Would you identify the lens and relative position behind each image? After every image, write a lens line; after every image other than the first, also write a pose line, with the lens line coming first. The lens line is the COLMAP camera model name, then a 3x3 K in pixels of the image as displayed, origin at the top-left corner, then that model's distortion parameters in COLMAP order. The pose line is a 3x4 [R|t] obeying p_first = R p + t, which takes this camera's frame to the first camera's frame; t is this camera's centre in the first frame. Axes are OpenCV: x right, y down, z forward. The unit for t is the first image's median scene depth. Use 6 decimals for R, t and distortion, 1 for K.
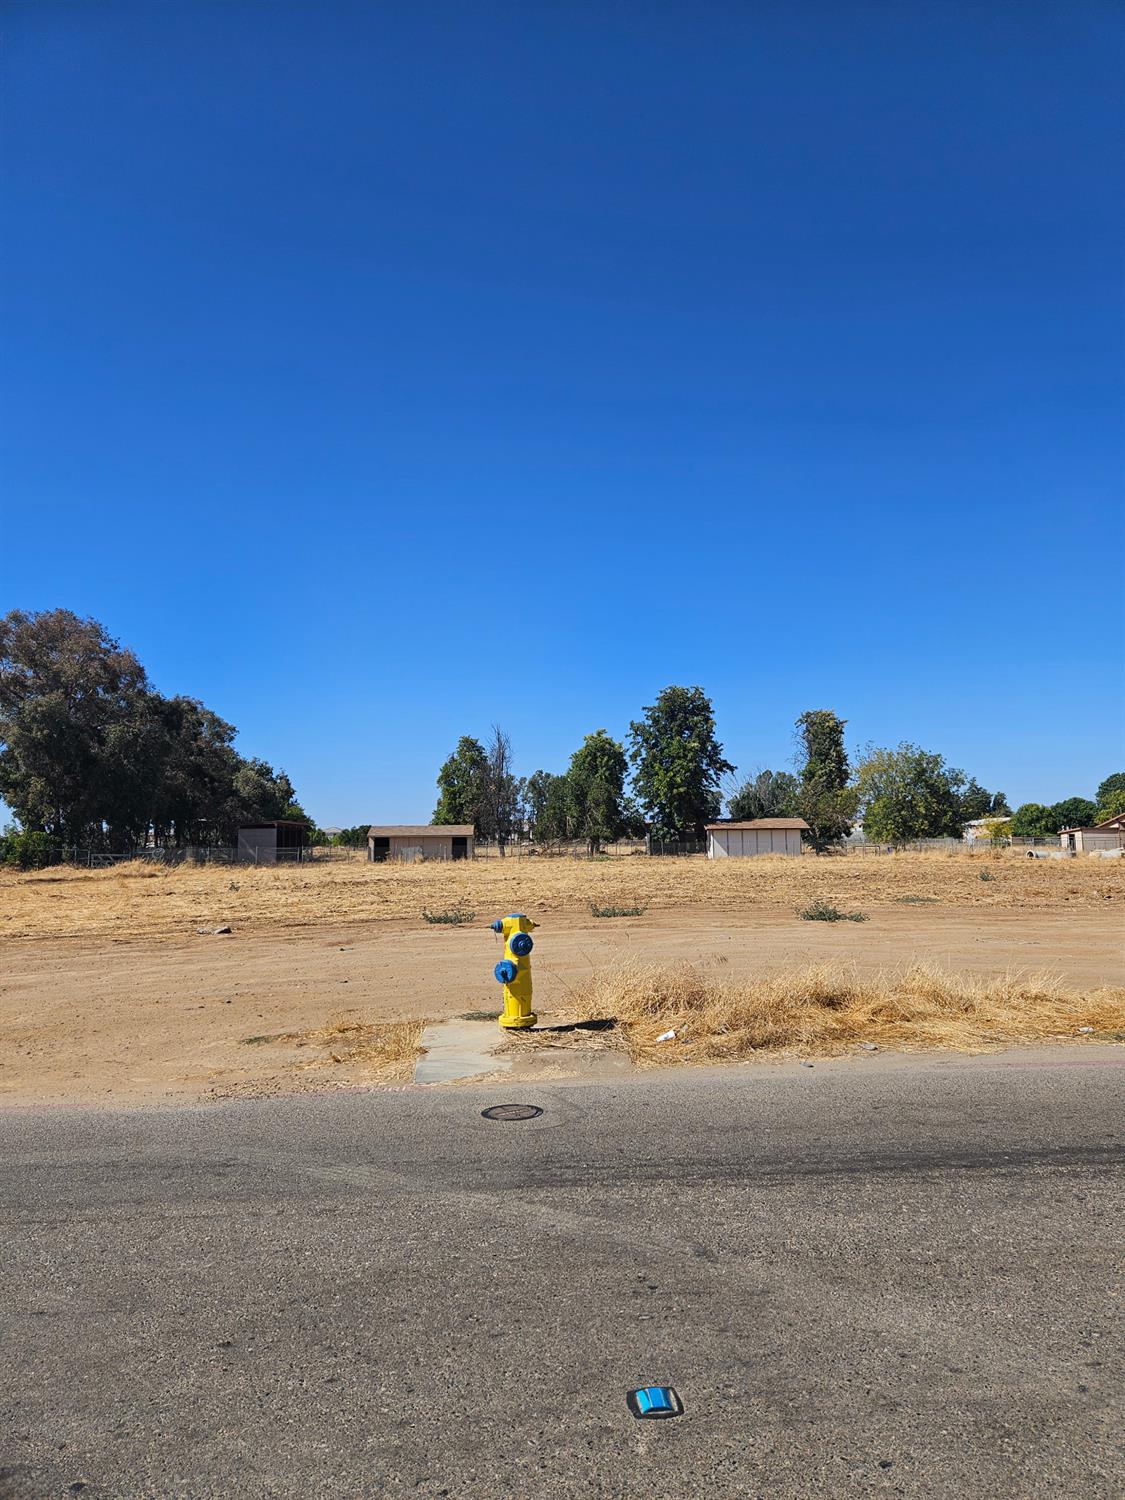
lens RADIAL K [[1010.8, 0, 589.2], [0, 1010.8, 721.6], [0, 0, 1]] dist [0.080996, -0.067346]
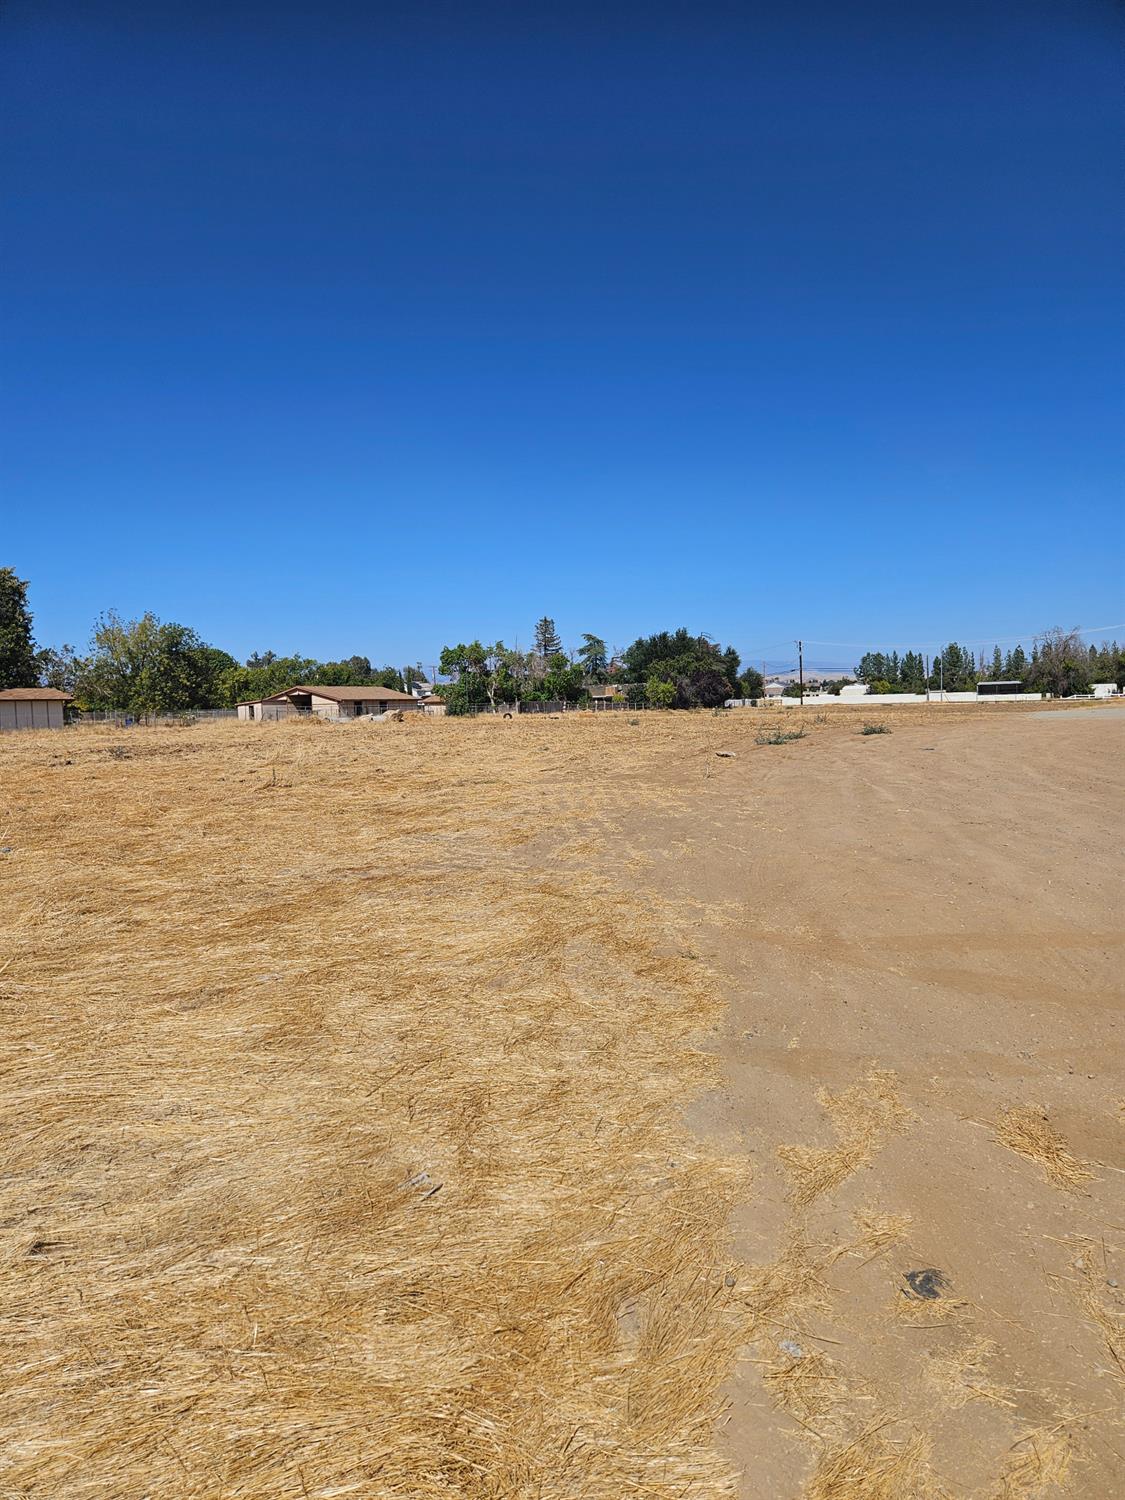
lens RADIAL K [[1010.8, 0, 567.5], [0, 1010.8, 760.4], [0, 0, 1]] dist [0.080996, -0.067346]
pose [[0.561848, -0.047803, 0.825858, -0.294700], [-0.080341, 0.990456, 0.111988, 0.018817], [-0.823330, -0.129271, 0.552645, 0.105050]]
